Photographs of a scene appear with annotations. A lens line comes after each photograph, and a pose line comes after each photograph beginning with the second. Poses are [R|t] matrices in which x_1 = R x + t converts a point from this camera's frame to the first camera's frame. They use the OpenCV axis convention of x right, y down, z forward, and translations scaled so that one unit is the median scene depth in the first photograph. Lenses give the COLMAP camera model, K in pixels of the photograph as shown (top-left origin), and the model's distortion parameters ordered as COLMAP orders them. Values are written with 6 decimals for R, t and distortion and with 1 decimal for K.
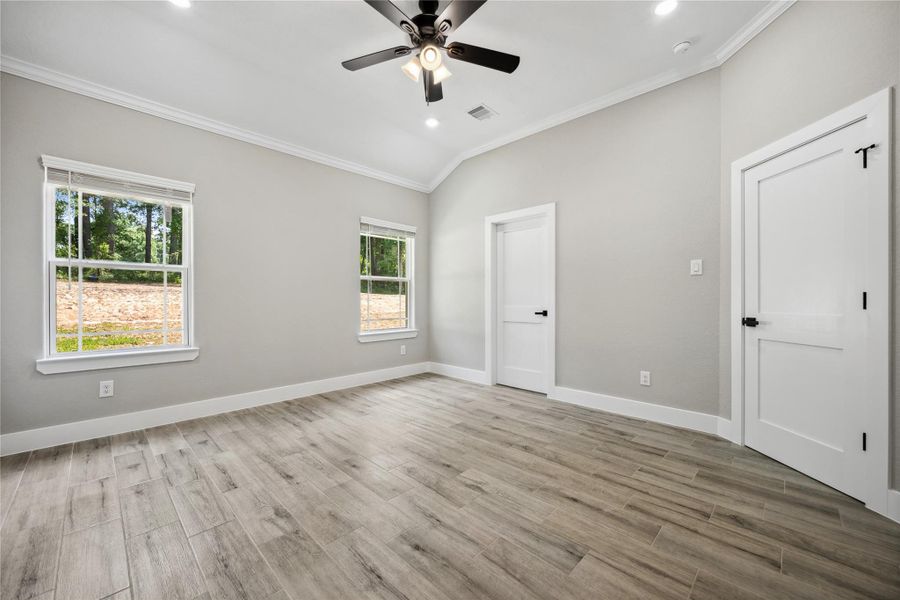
lens RADIAL K [[351.7, 0, 450.0], [0, 351.7, 300.0], [0, 0, 1]] dist [-0.000436, -0.000037]
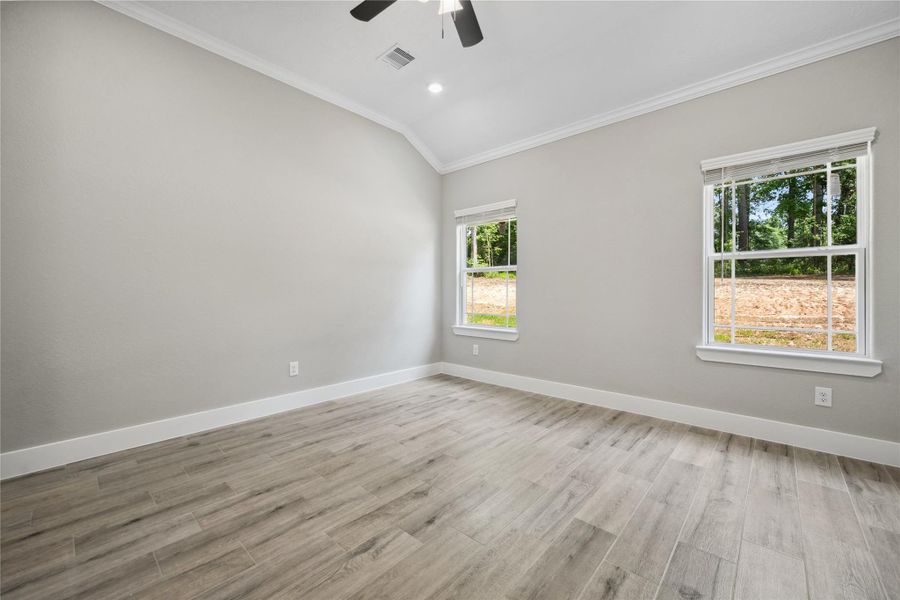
lens RADIAL K [[357.1, 0, 450.8], [0, 357.1, 295.2], [0, 0, 1]] dist [0.000562, -0.000102]
pose [[0.039404, 0.006830, -0.999200, 0.562357], [-0.000105, 0.999977, 0.006831, -0.000745], [0.999223, -0.000165, 0.039403, 0.779615]]
